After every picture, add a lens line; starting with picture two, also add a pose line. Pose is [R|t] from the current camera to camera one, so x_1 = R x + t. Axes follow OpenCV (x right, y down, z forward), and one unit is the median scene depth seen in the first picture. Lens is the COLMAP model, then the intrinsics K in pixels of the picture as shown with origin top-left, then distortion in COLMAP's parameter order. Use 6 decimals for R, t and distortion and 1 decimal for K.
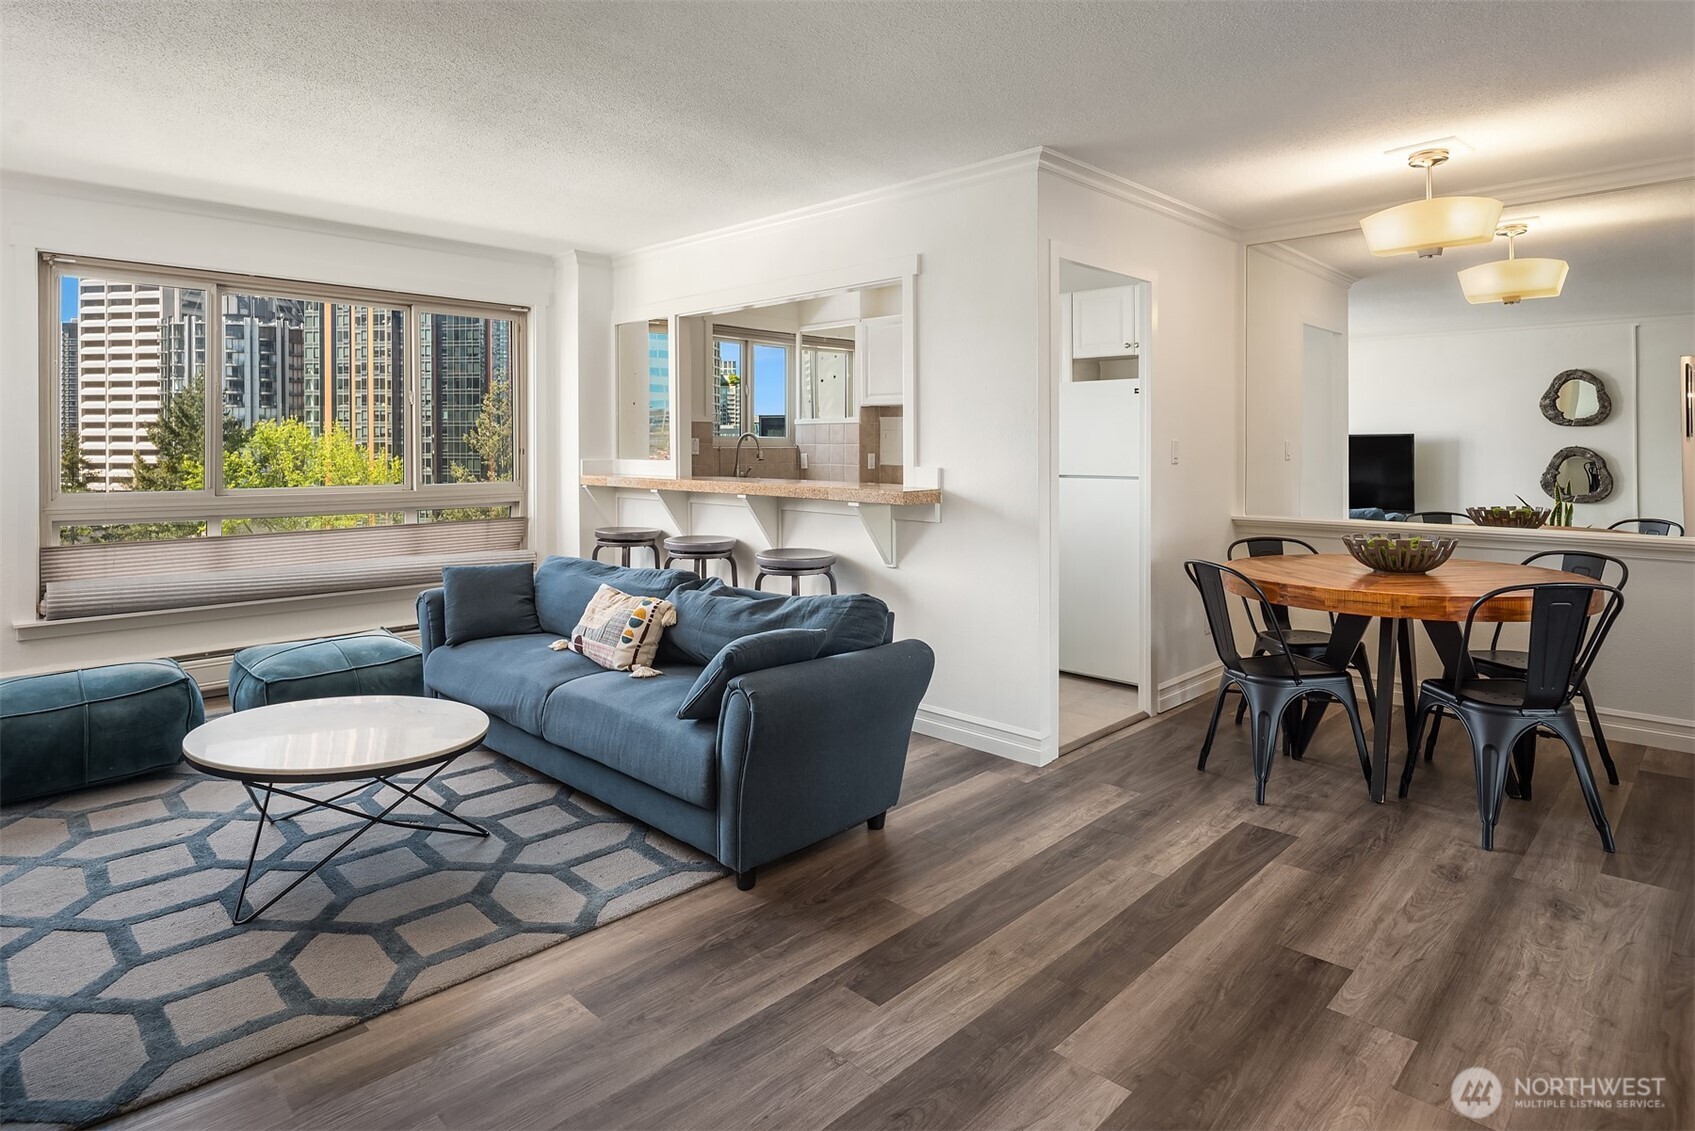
lens RADIAL K [[935.3, 0, 840.7], [0, 935.3, 448.9], [0, 0, 1]] dist [0.000625, -0.007020]
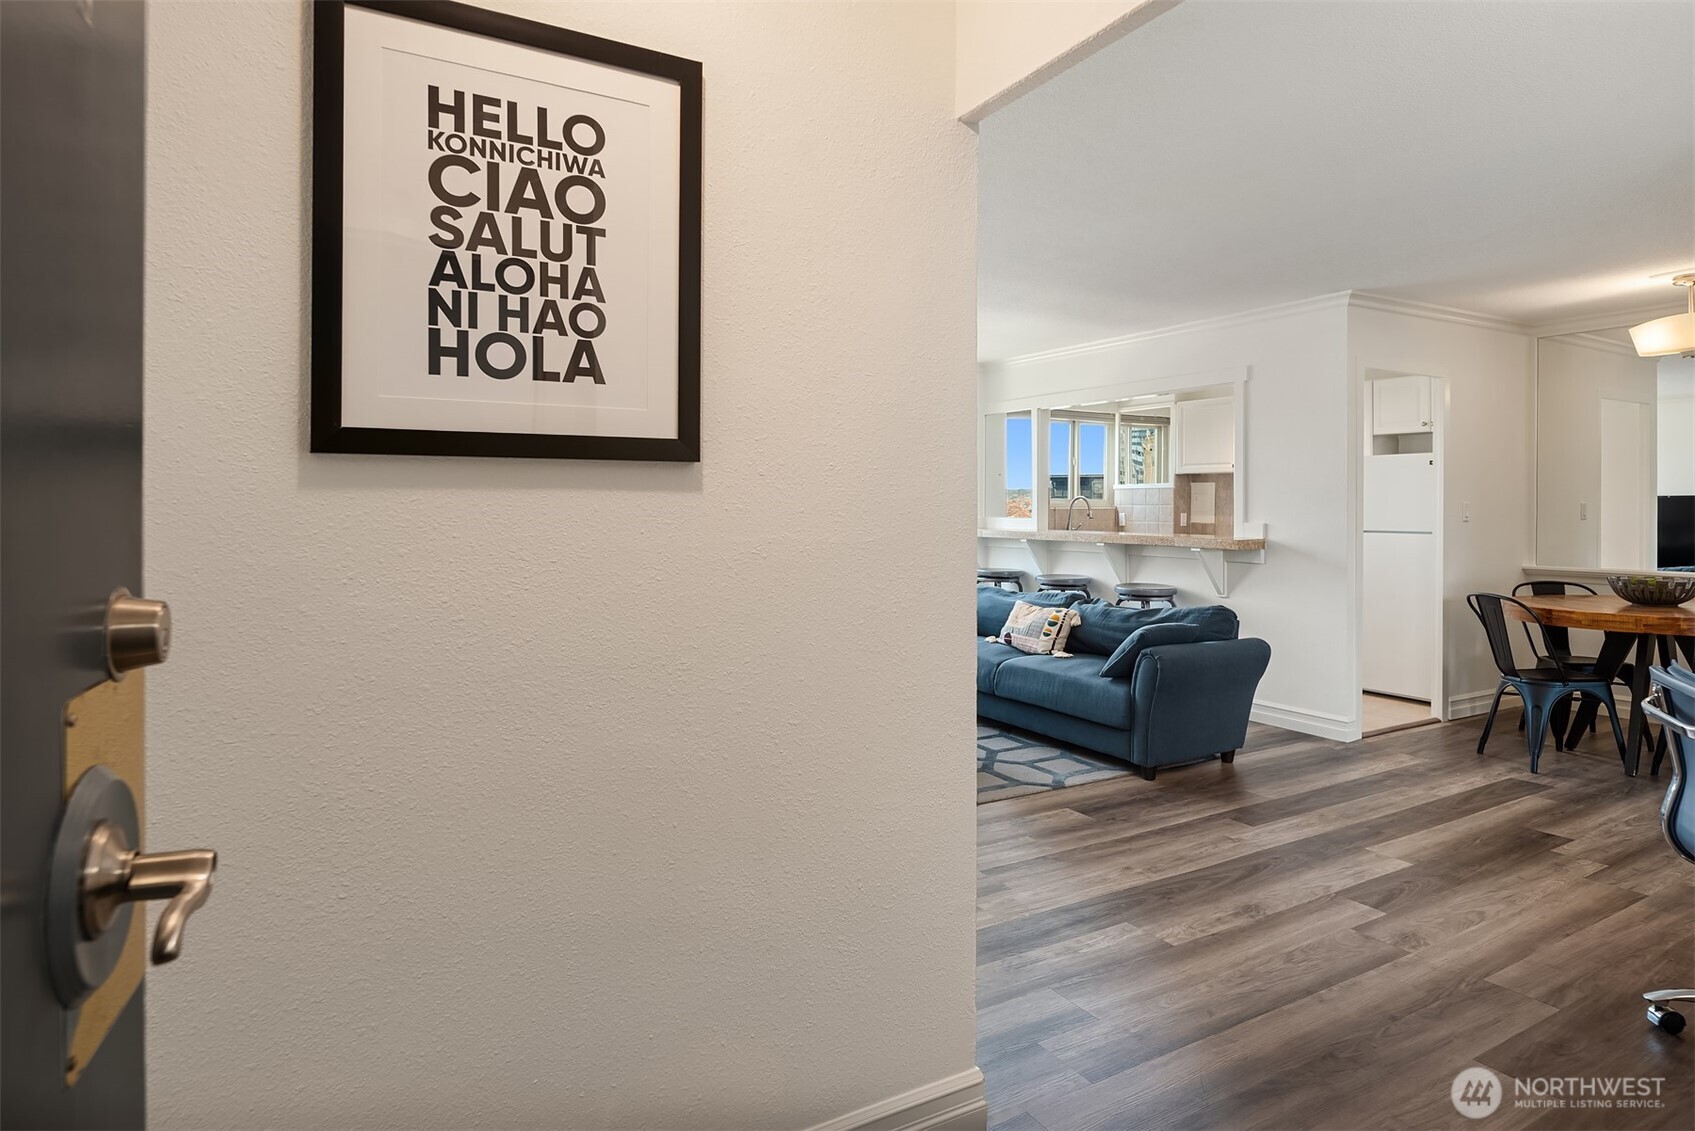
lens RADIAL K [[935.3, 0, 823.1], [0, 935.3, 515.5], [0, 0, 1]] dist [0.000625, -0.007020]
pose [[0.960273, 0.002098, -0.279054, -0.128873], [-0.000272, 0.999978, 0.006580, -0.000198], [0.279062, -0.006243, 0.960253, -0.476977]]
